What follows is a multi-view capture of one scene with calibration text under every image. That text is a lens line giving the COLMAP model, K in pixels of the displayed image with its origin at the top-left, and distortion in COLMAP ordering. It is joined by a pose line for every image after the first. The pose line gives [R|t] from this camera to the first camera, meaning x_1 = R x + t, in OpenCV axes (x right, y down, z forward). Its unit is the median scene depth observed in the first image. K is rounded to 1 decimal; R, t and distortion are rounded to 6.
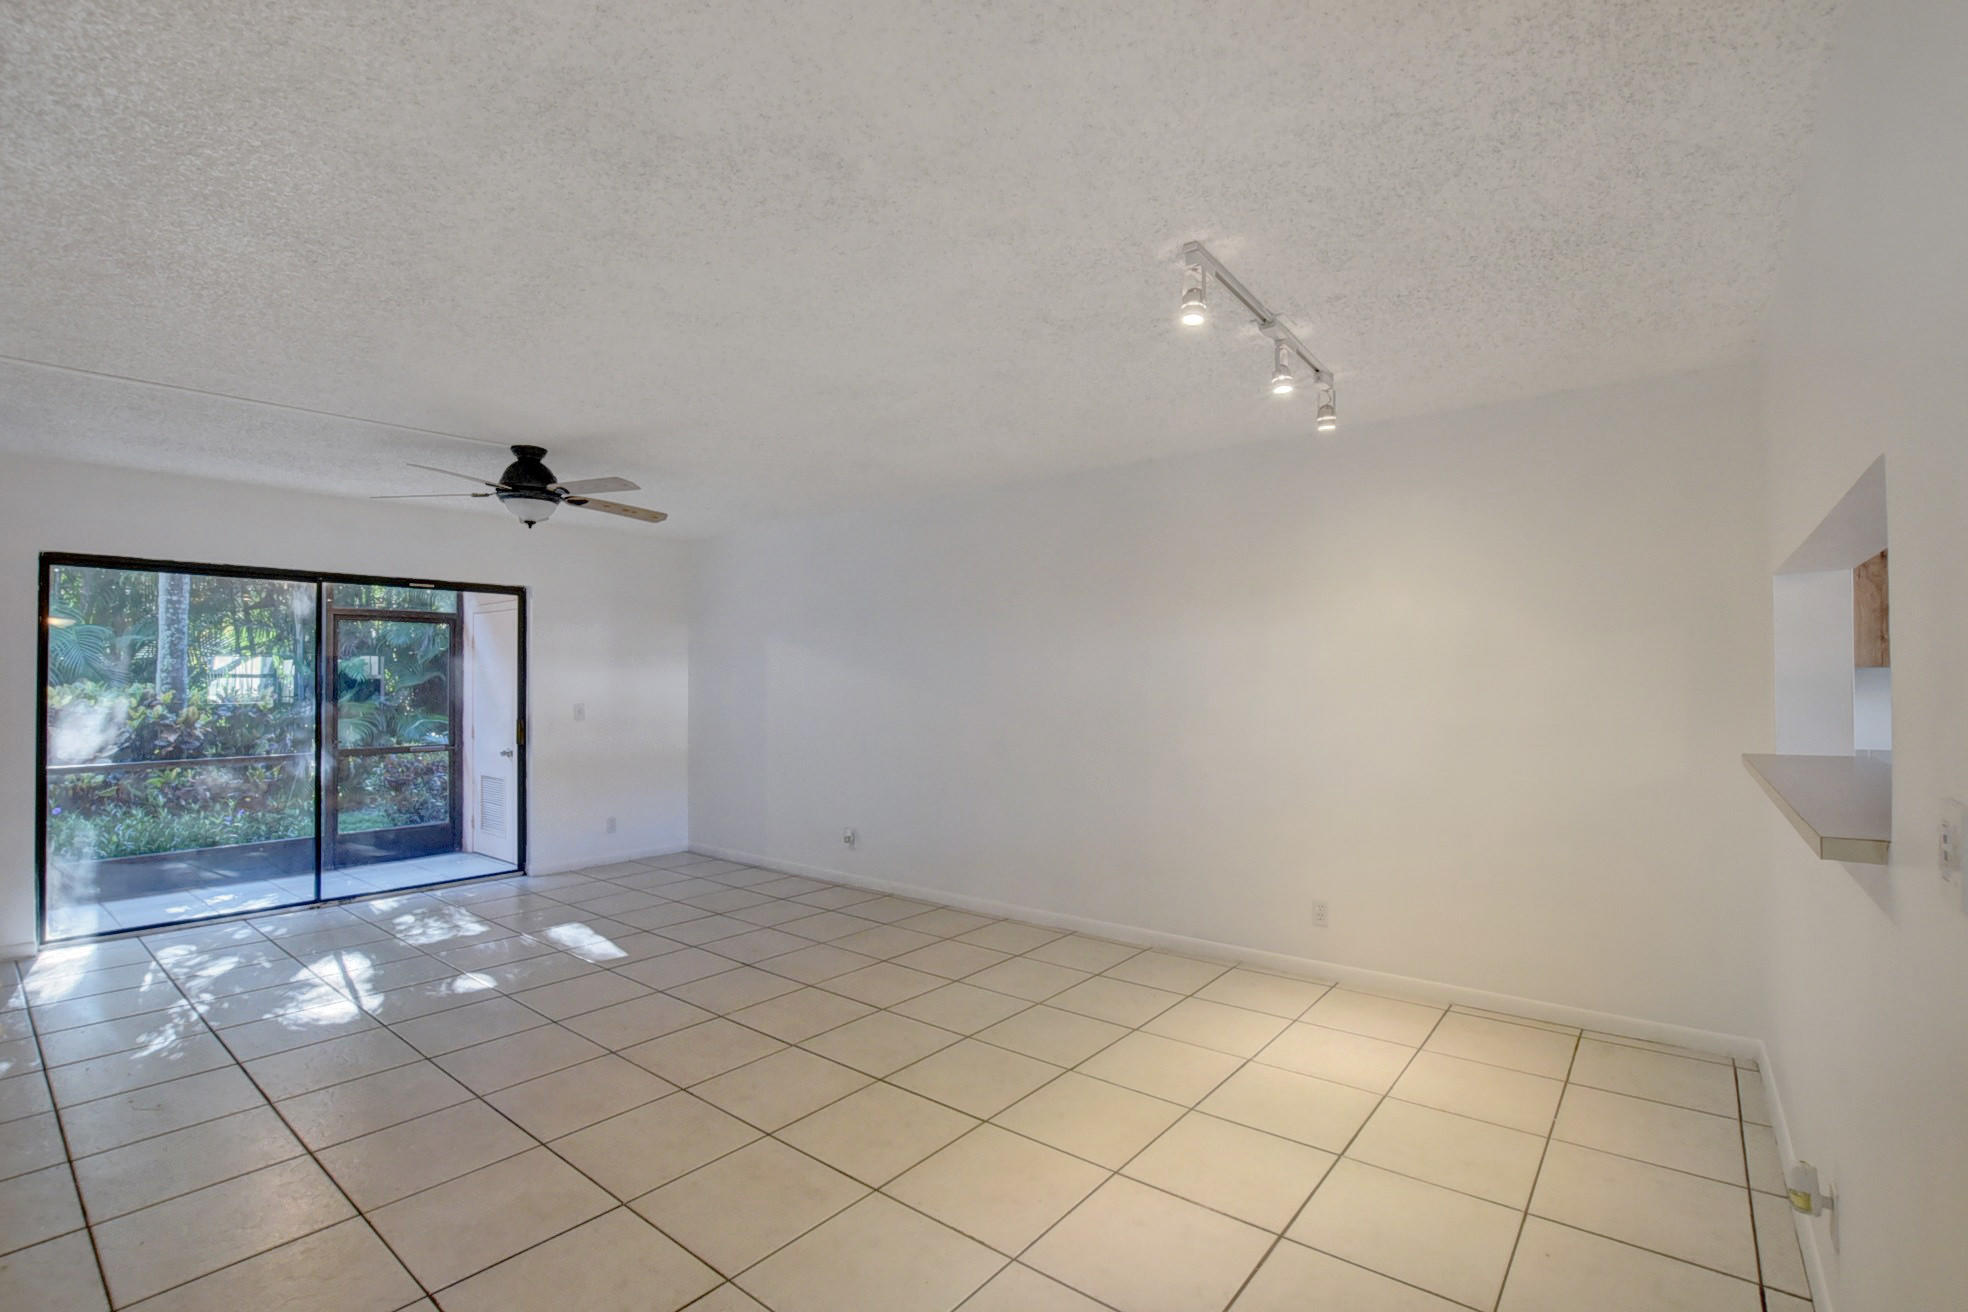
lens RADIAL K [[881.4, 0, 991.7], [0, 881.4, 674.2], [0, 0, 1]] dist [-0.041488, 0.009906]
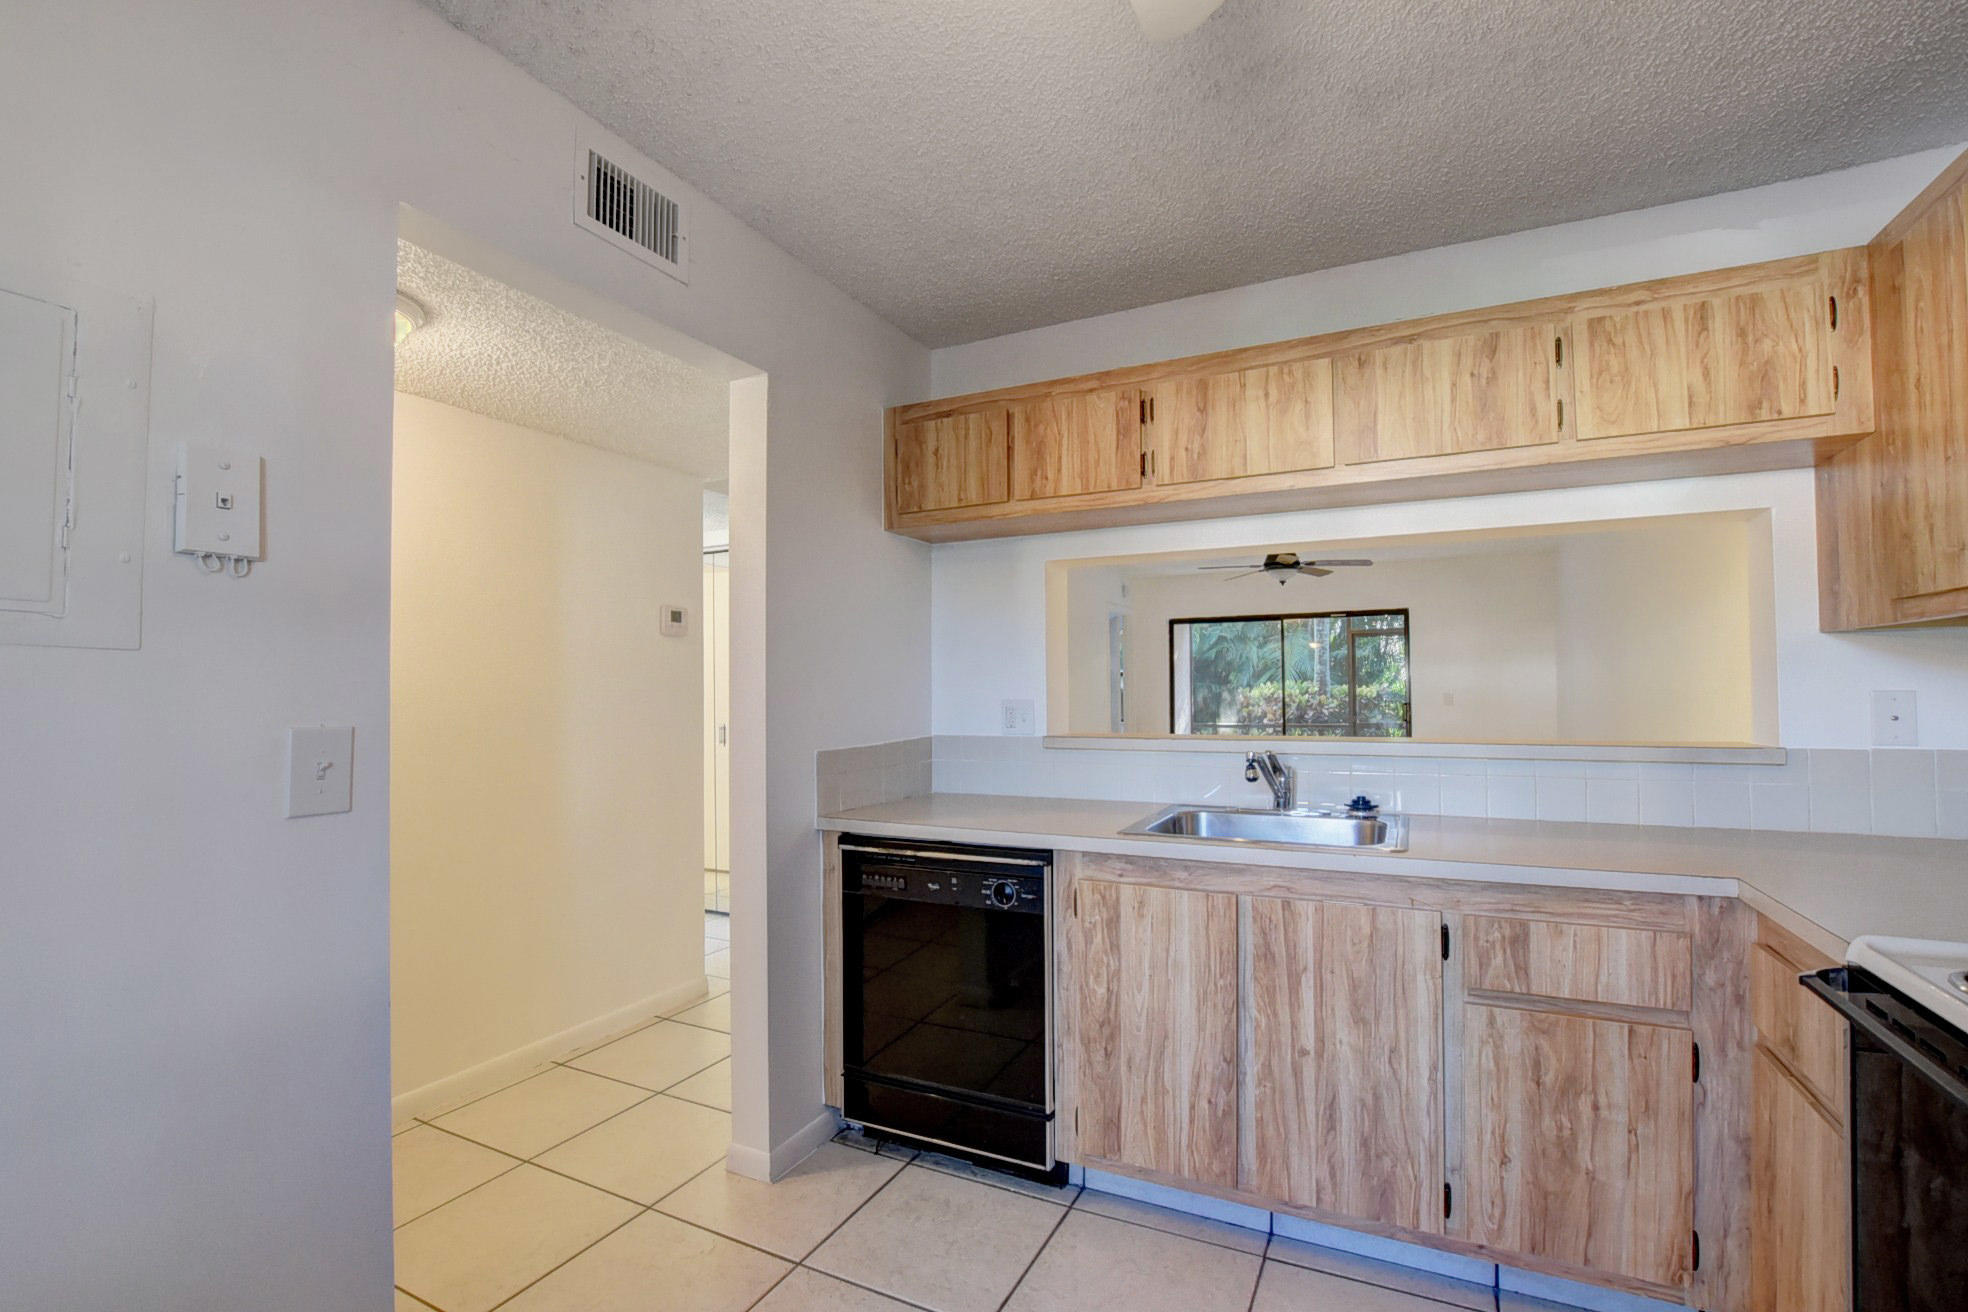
lens RADIAL K [[881.4, 0, 991.7], [0, 881.4, 674.2], [0, 0, 1]] dist [-0.041488, 0.009906]
pose [[0.209078, -0.012704, -0.977816, 0.734860], [0.013476, 0.999858, -0.010109, 0.009586], [0.977806, -0.011063, 0.209220, 0.067945]]
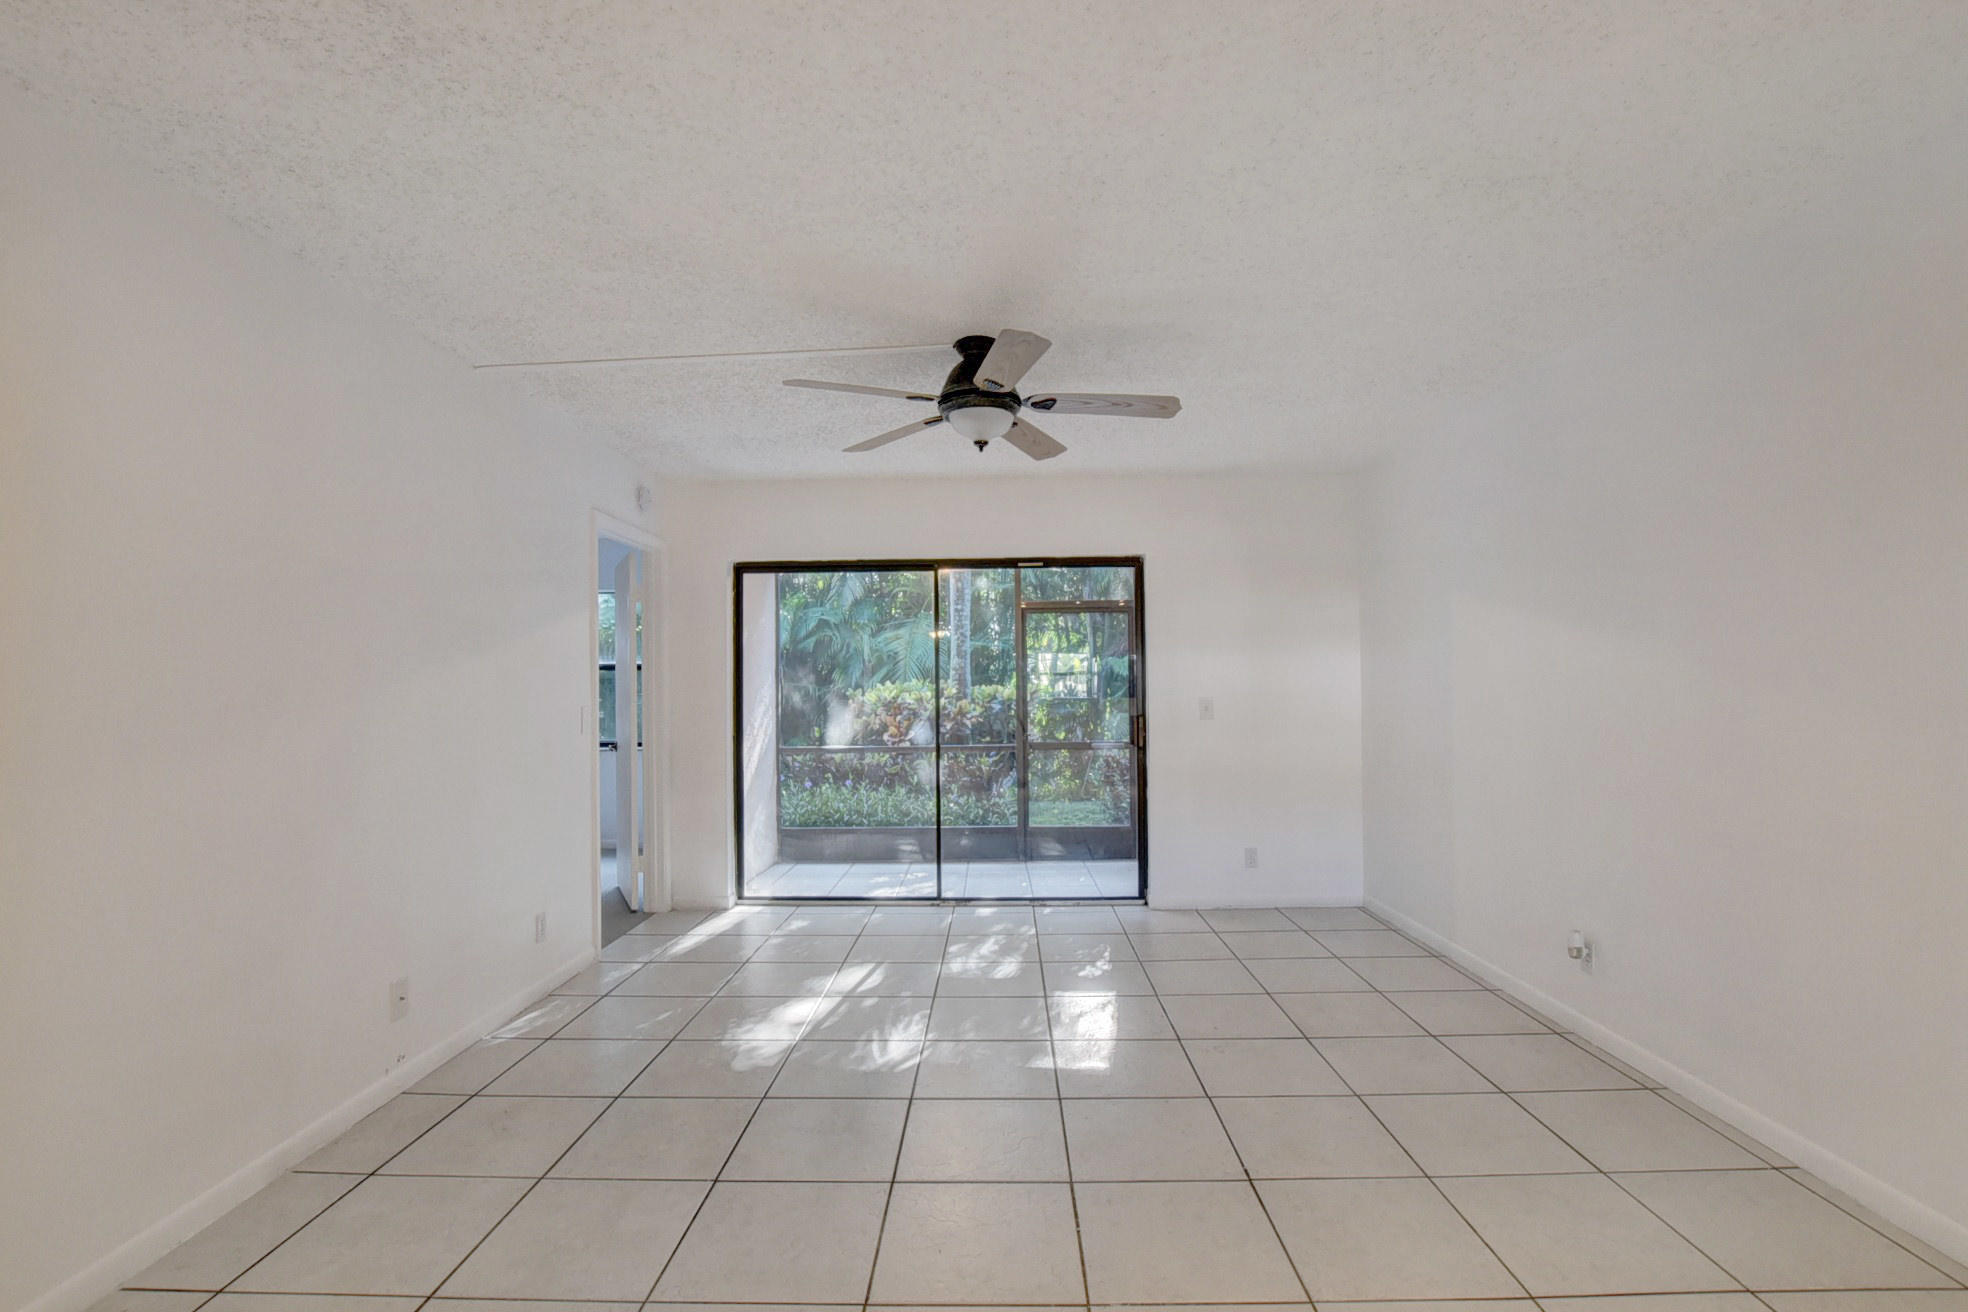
lens RADIAL K [[881.4, 0, 991.7], [0, 881.4, 674.2], [0, 0, 1]] dist [-0.041488, 0.009906]
pose [[0.614785, -0.013580, -0.788578, 0.036281], [0.013319, 0.999888, -0.006835, 0.016875], [0.788583, -0.006301, 0.614897, 0.405478]]
